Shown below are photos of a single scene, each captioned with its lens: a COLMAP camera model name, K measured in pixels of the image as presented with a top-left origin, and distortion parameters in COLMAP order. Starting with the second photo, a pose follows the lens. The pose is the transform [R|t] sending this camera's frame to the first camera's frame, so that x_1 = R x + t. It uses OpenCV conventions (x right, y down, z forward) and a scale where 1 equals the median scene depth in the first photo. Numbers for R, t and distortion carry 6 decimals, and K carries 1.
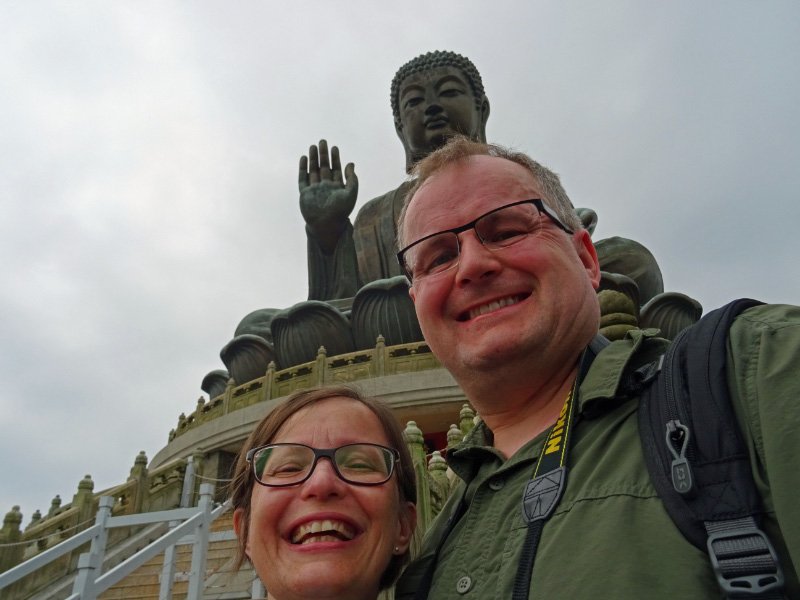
lens RADIAL K [[621.8, 0, 400.0], [0, 621.8, 300.0], [0, 0, 1]] dist [0.007387, 0.001577]
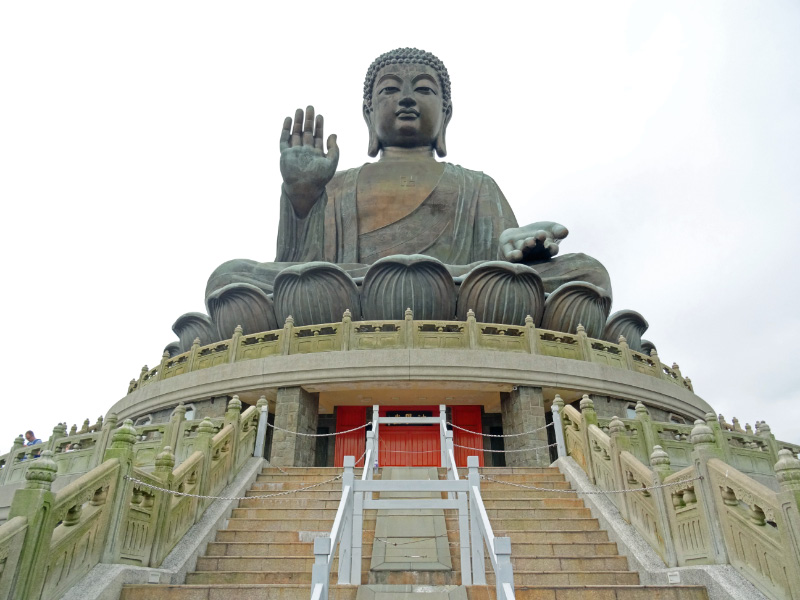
lens RADIAL K [[564.0, 0, 400.0], [0, 564.0, 300.0], [0, 0, 1]] dist [-0.004644, -0.000760]
pose [[0.962545, 0.163901, 0.215970, -0.130822], [-0.172426, 0.984796, 0.021110, 0.013349], [-0.209226, -0.057558, 0.976172, 0.042226]]
